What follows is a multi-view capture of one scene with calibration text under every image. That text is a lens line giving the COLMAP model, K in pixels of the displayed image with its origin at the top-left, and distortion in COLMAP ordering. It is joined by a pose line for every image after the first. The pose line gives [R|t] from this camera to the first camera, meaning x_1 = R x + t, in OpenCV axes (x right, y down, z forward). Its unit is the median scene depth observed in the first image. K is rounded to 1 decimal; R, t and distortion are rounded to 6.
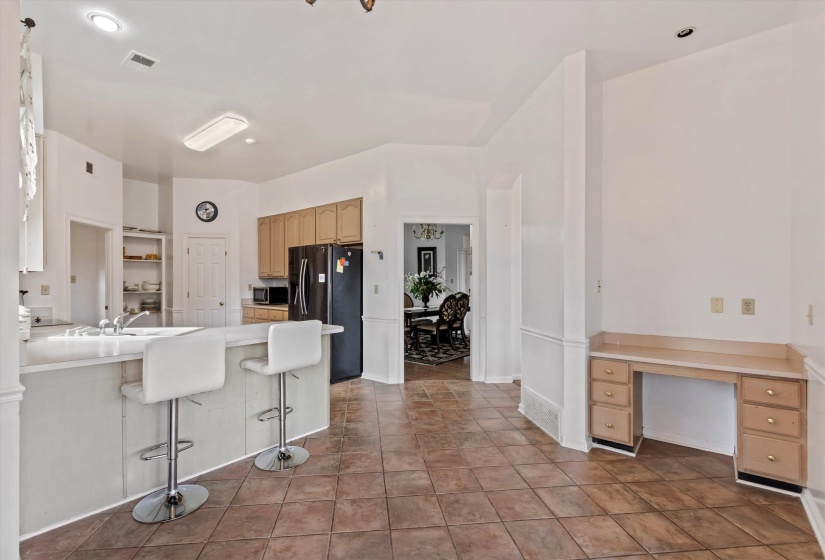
lens RADIAL K [[384.4, 0, 413.0], [0, 384.4, 282.2], [0, 0, 1]] dist [0.005662, 0.000093]
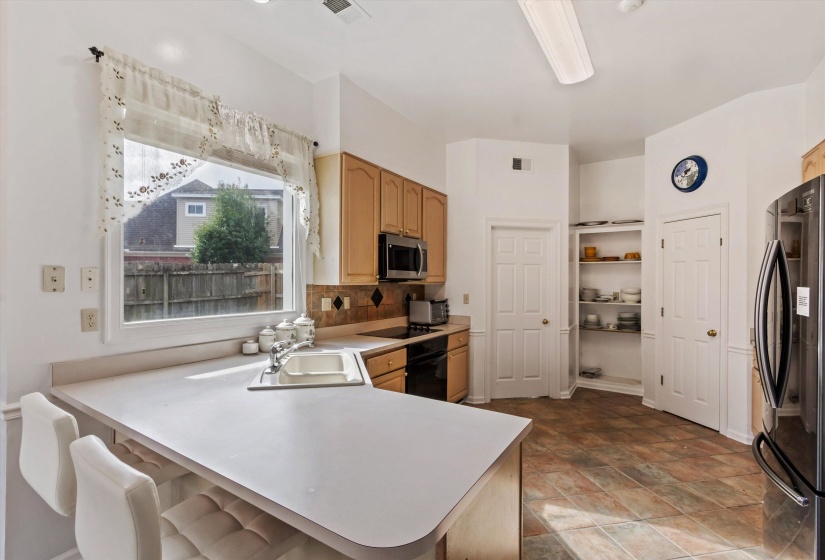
lens RADIAL K [[384.4, 0, 389.1], [0, 384.4, 281.0], [0, 0, 1]] dist [0.005662, 0.000093]
pose [[0.084024, -0.001649, -0.996462, 0.017641], [0.003402, 0.999993, -0.001368, -0.019415], [0.996458, -0.003275, 0.084030, 0.487793]]
